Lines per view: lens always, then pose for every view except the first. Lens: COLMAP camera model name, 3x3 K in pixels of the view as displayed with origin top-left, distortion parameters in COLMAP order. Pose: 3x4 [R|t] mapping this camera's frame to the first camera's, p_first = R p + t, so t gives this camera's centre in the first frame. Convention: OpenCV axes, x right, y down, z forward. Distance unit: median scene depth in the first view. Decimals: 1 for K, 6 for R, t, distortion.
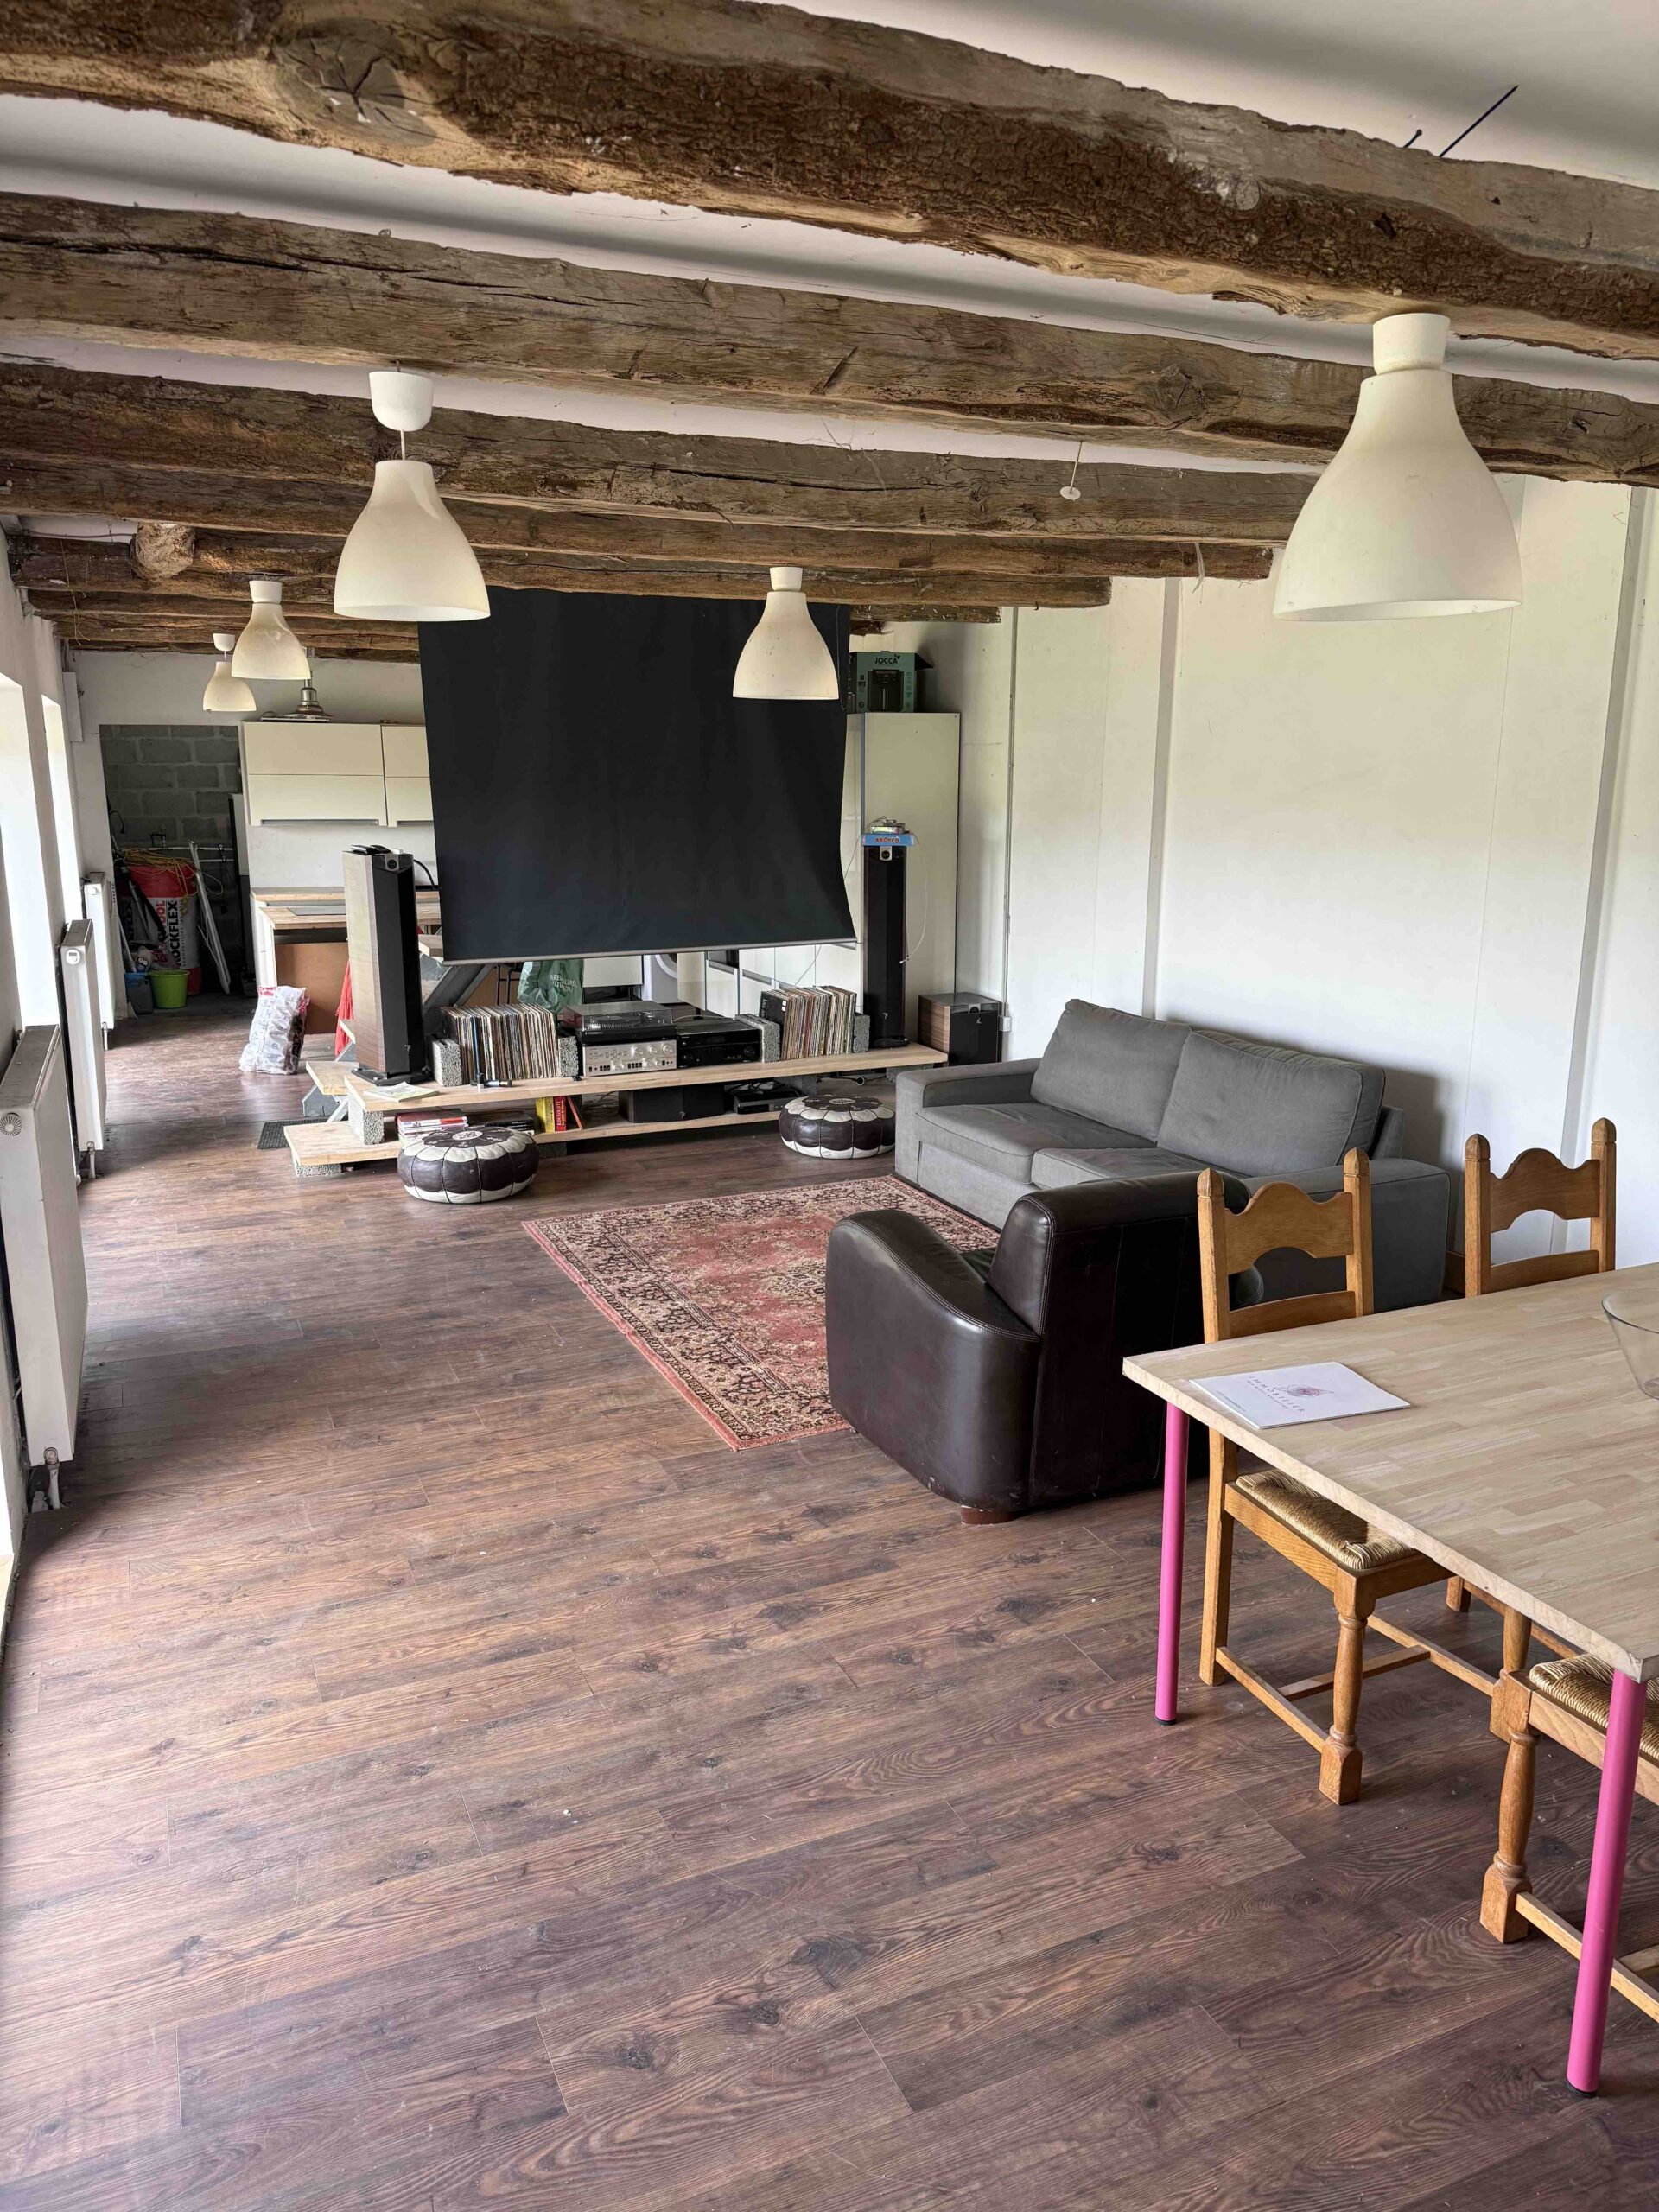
lens RADIAL K [[1546.1, 0, 829.5], [0, 1546.1, 1106.0], [0, 0, 1]] dist [0.067177, -0.088322]
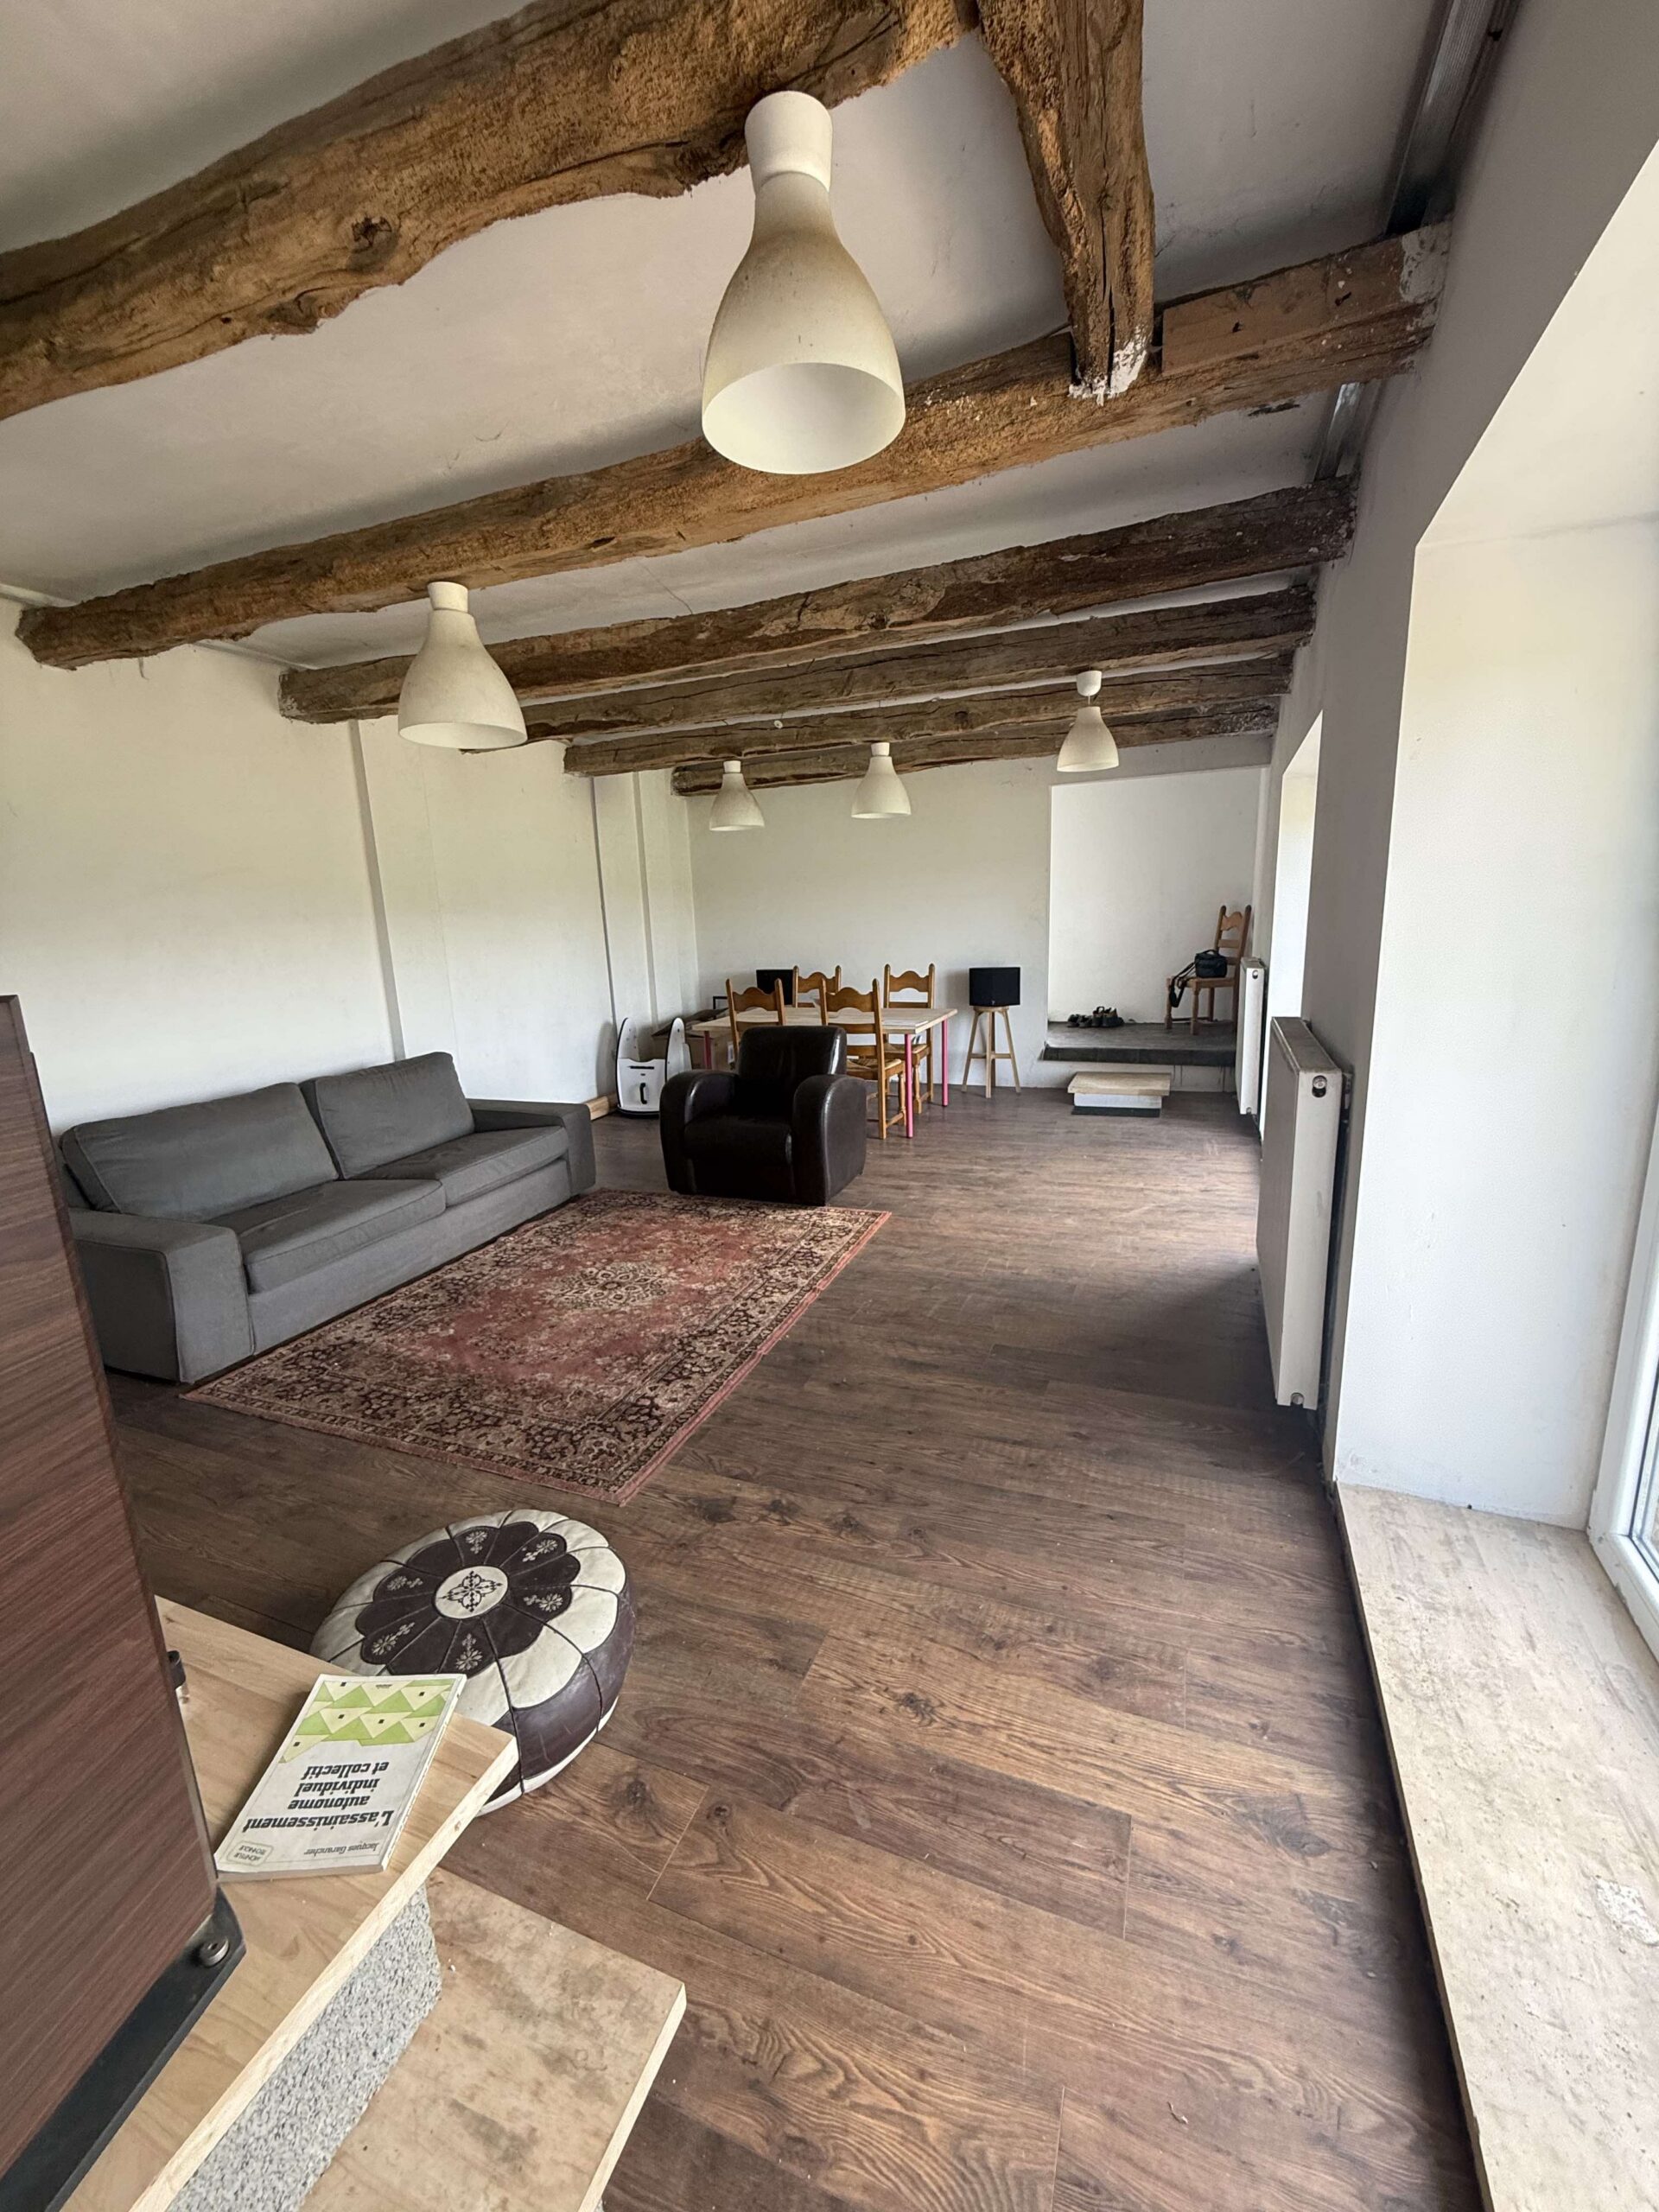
lens RADIAL K [[889.6, 0, 829.5], [0, 889.6, 1106.0], [0, 0, 1]] dist [0.000197, -0.000024]
pose [[-0.696995, -0.131782, 0.704863, -0.743258], [0.185925, 0.916140, 0.355133, -0.283704], [-0.692553, 0.378577, -0.614044, 1.667733]]
